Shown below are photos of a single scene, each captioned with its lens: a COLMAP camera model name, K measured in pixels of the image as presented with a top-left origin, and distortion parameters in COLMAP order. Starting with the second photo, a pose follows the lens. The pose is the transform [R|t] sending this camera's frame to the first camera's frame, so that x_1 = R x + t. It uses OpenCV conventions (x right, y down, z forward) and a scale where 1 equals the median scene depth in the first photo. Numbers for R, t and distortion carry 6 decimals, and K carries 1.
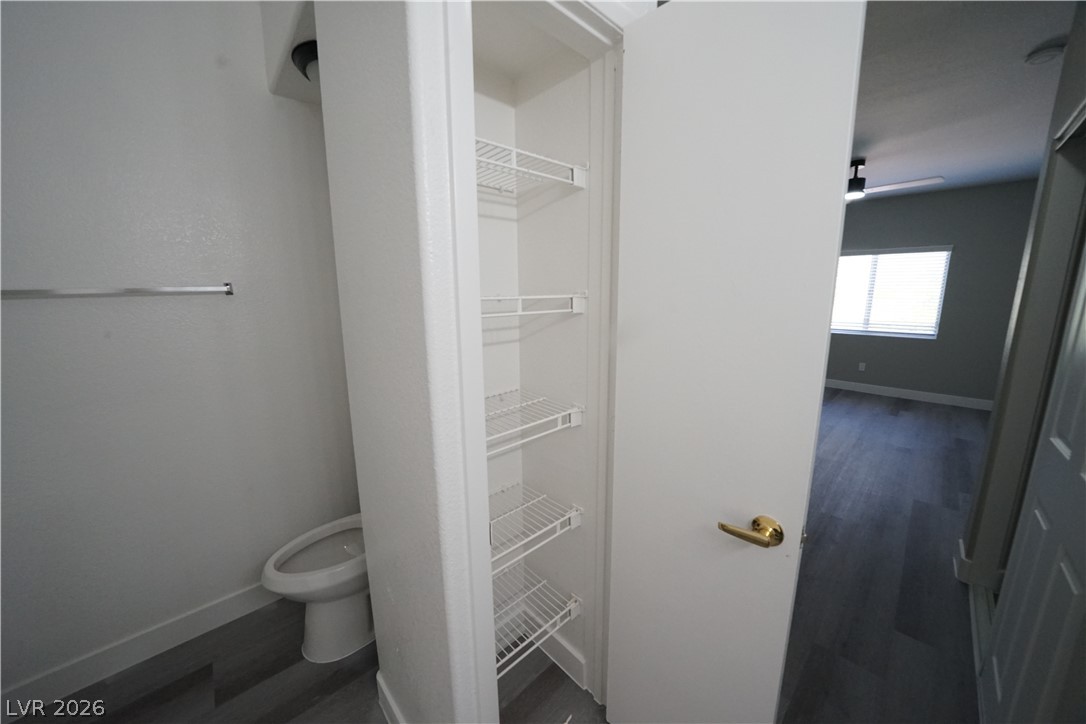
lens RADIAL K [[373.8, 0, 544.1], [0, 373.8, 357.8], [0, 0, 1]] dist [-0.026269, 0.002461]
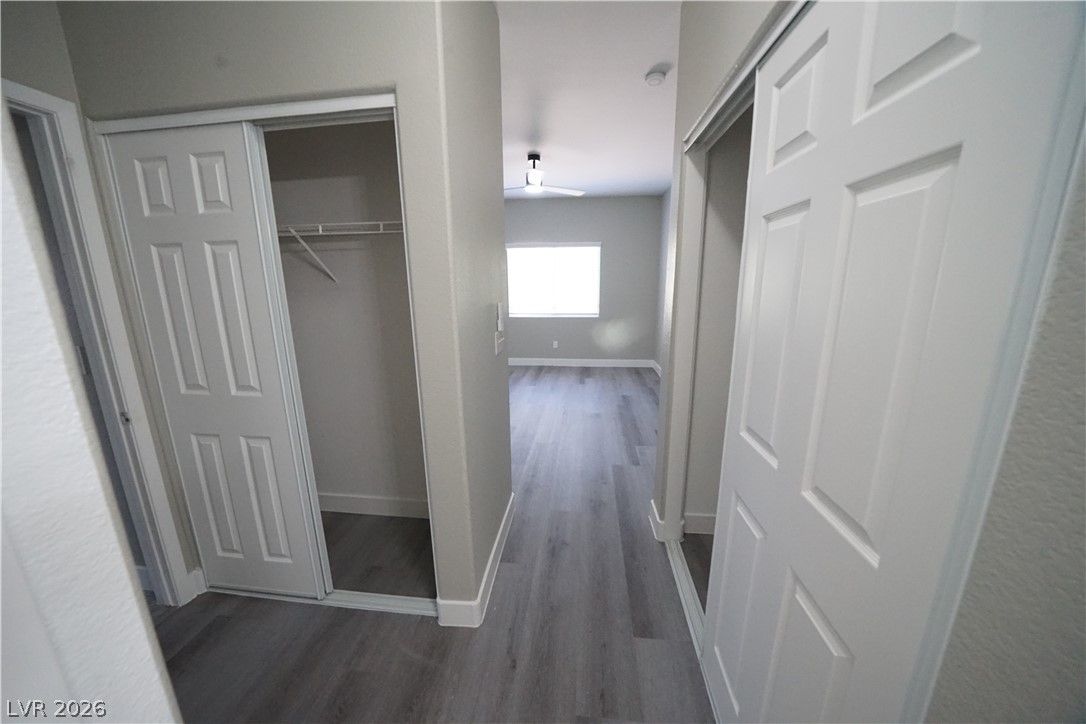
lens RADIAL K [[373.8, 0, 546.4], [0, 373.8, 361.5], [0, 0, 1]] dist [-0.026269, 0.002461]
pose [[0.755396, -0.144354, 0.639170, 0.142380], [0.119430, 0.989425, 0.082310, -0.042498], [-0.644293, 0.014159, 0.764648, 0.203682]]
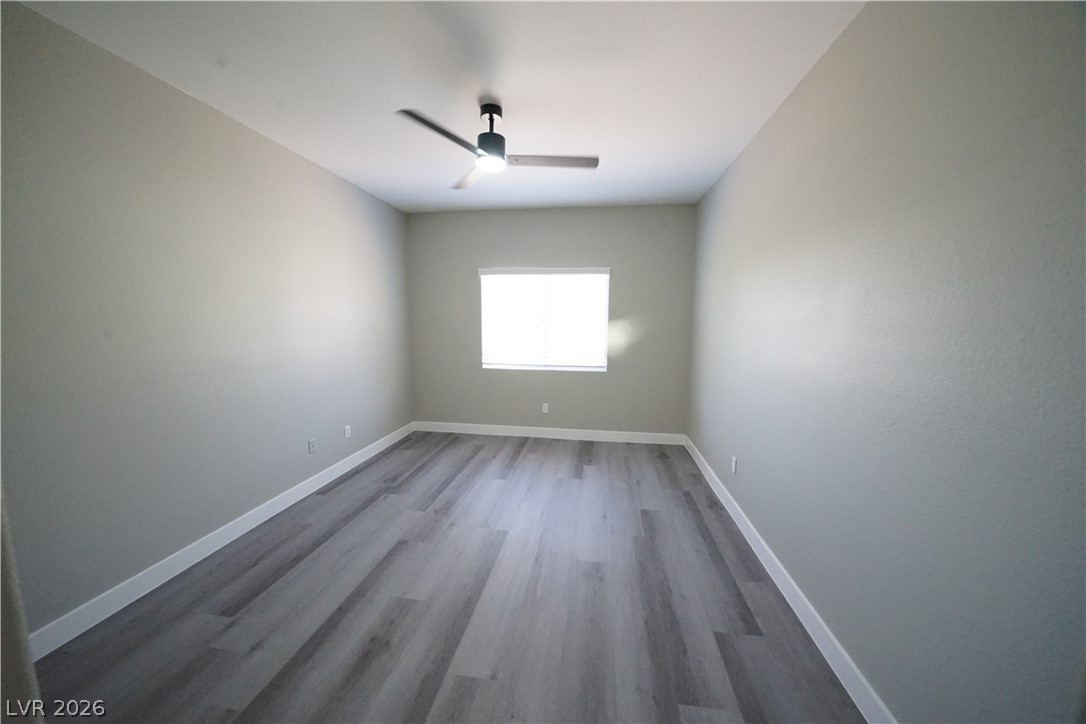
lens RADIAL K [[373.8, 0, 542.7], [0, 373.8, 359.2], [0, 0, 1]] dist [-0.026269, 0.002461]
pose [[0.784704, -0.058824, 0.617073, 0.626721], [0.095875, 0.995025, -0.027067, -0.114888], [-0.612412, 0.080401, 0.786440, 0.596787]]
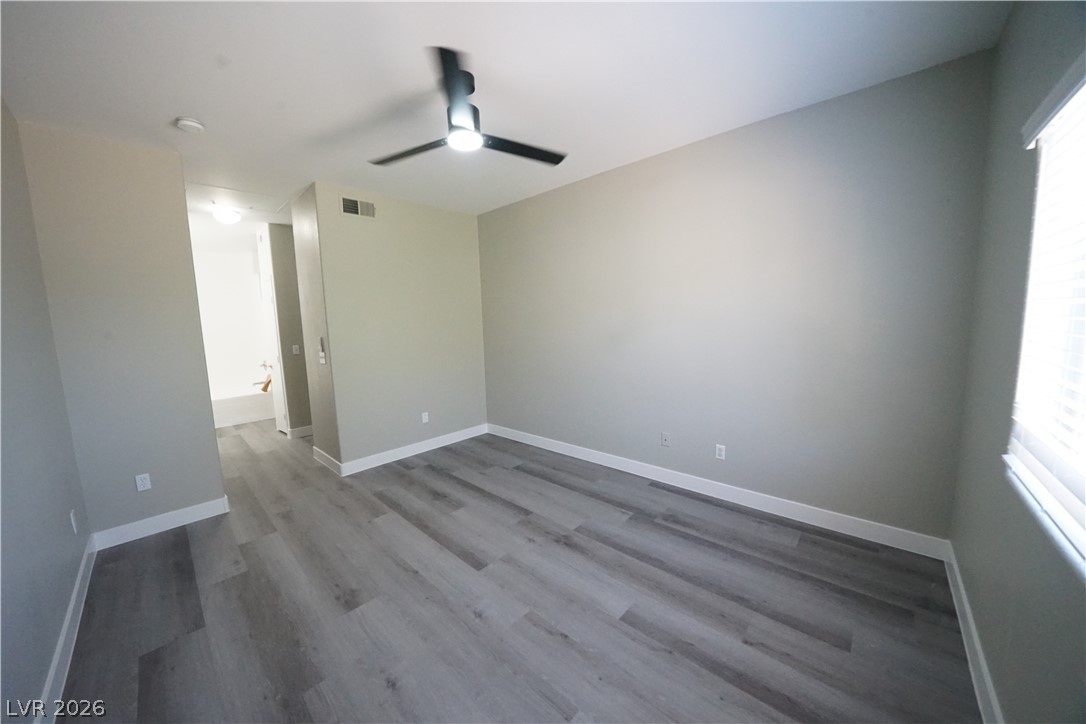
lens RADIAL K [[373.8, 0, 543.7], [0, 373.8, 361.3], [0, 0, 1]] dist [-0.026269, 0.002461]
pose [[0.074378, 0.115314, -0.990540, 1.751379], [-0.138944, 0.984802, 0.104213, -0.245647], [0.987503, 0.129878, 0.089270, 1.363377]]
